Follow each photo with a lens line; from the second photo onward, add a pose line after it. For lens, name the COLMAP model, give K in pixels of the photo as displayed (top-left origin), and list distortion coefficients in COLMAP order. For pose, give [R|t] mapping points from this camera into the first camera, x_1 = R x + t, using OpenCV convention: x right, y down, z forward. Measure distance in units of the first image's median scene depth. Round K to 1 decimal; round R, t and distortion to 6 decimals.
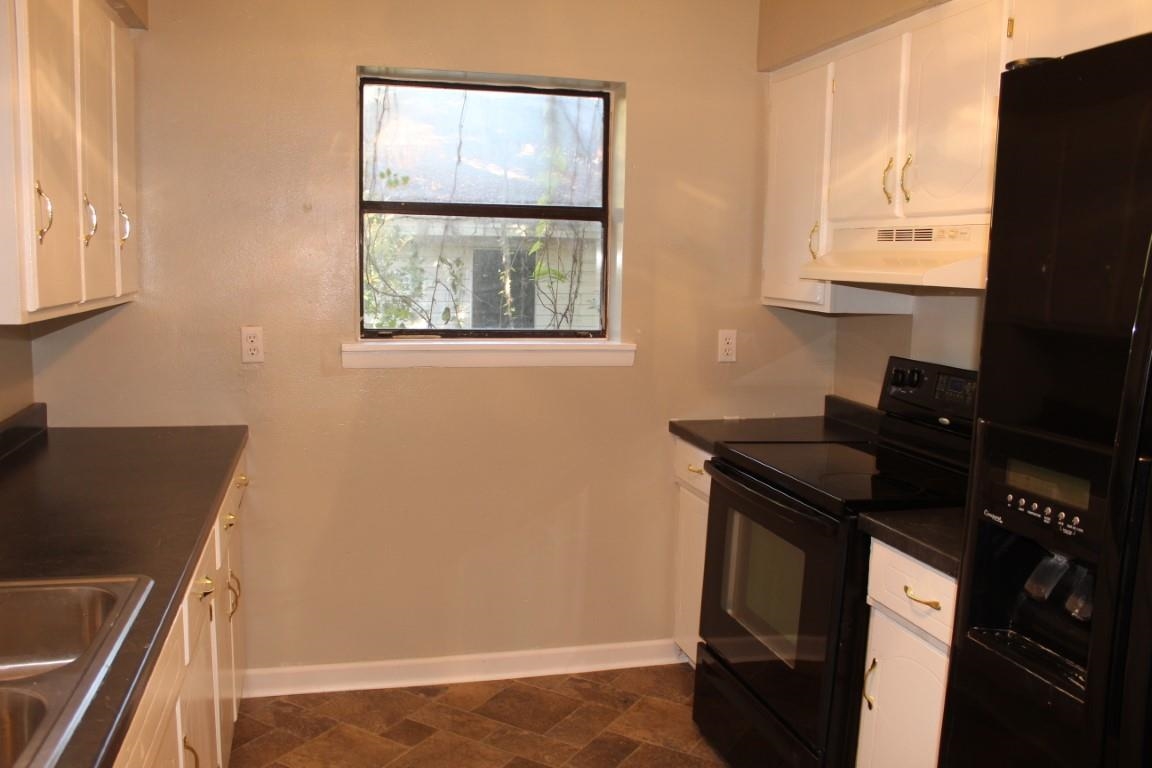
lens RADIAL K [[963.5, 0, 576.0], [0, 963.5, 384.0], [0, 0, 1]] dist [-0.205663, 0.200999]
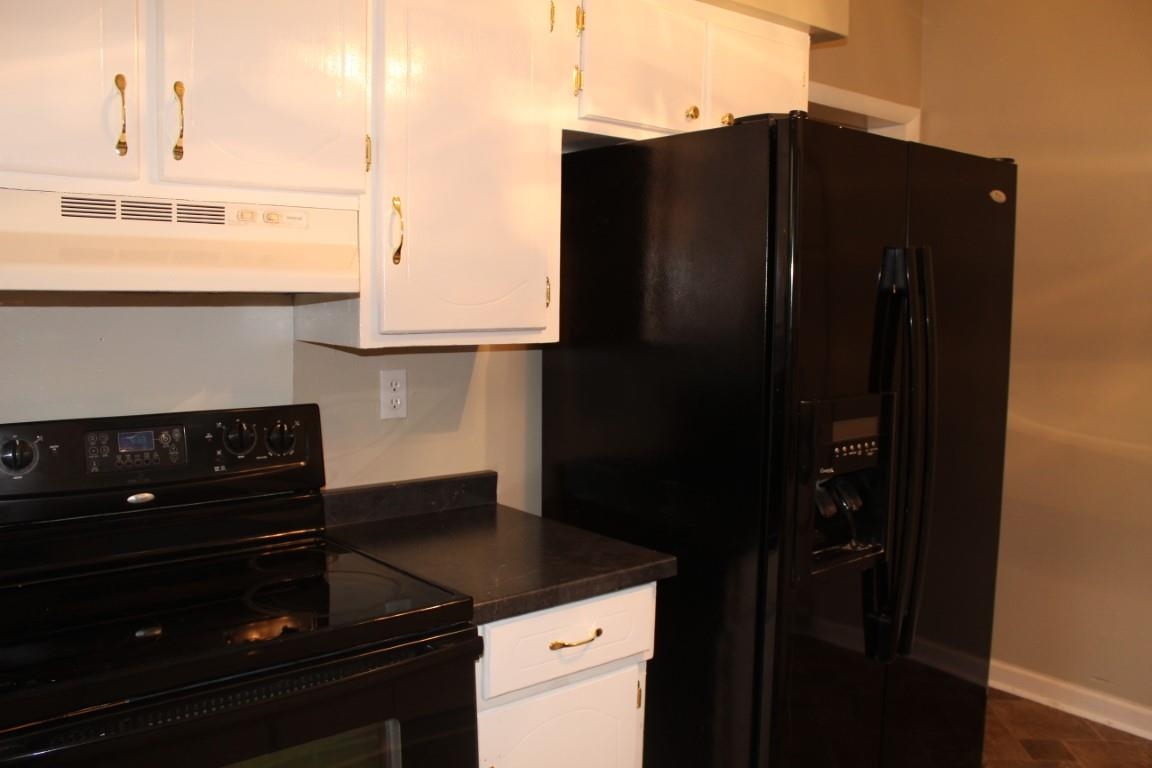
lens RADIAL K [[963.5, 0, 576.0], [0, 963.5, 384.0], [0, 0, 1]] dist [-0.205663, 0.200999]
pose [[-0.418494, -0.117557, 0.900579, -0.339672], [0.086100, 0.981987, 0.168193, -0.133278], [-0.904129, 0.147927, -0.400834, 1.066597]]
